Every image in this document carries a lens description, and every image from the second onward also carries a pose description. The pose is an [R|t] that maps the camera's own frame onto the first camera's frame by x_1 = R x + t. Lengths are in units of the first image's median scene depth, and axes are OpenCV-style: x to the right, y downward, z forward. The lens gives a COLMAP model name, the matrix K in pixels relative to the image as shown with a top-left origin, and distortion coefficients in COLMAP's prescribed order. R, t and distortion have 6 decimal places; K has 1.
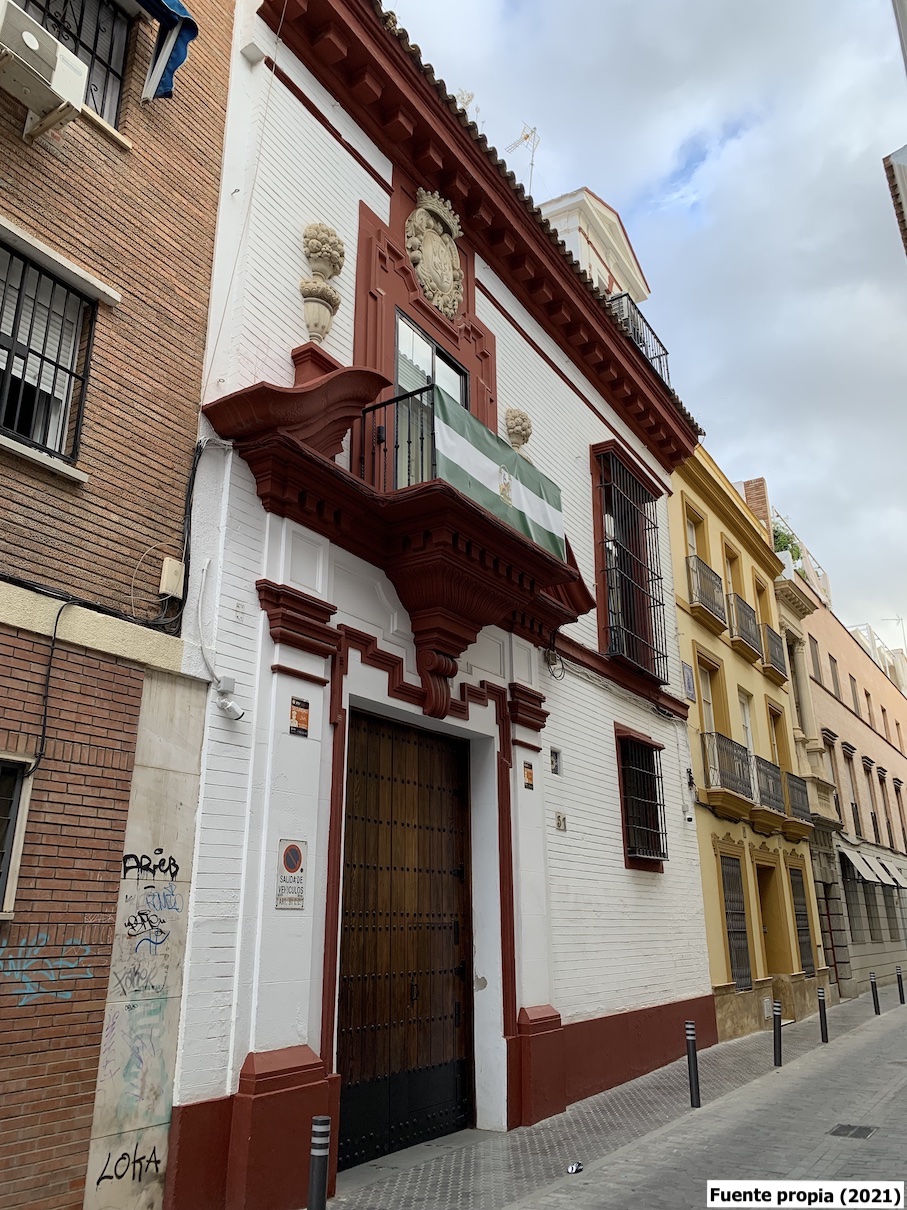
lens RADIAL K [[933.1, 0, 449.8], [0, 933.1, 603.7], [0, 0, 1]] dist [0.006143, -0.000267]
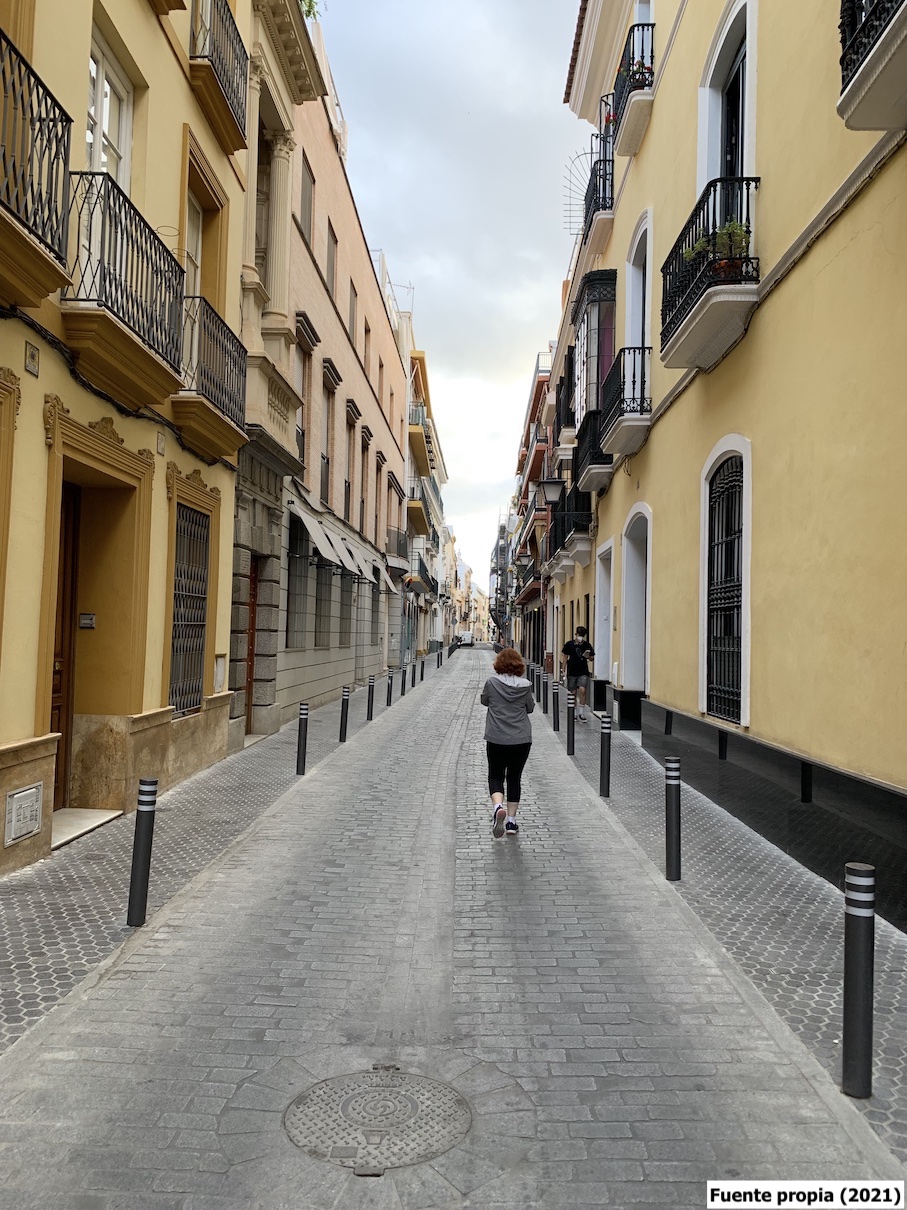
lens RADIAL K [[933.1, 0, 453.8], [0, 933.1, 603.5], [0, 0, 1]] dist [0.006143, -0.000267]
pose [[0.853775, 0.052431, 0.517995, 0.194676], [-0.206973, 0.947103, 0.245273, 0.151070], [-0.477735, -0.316619, 0.819464, 0.428257]]
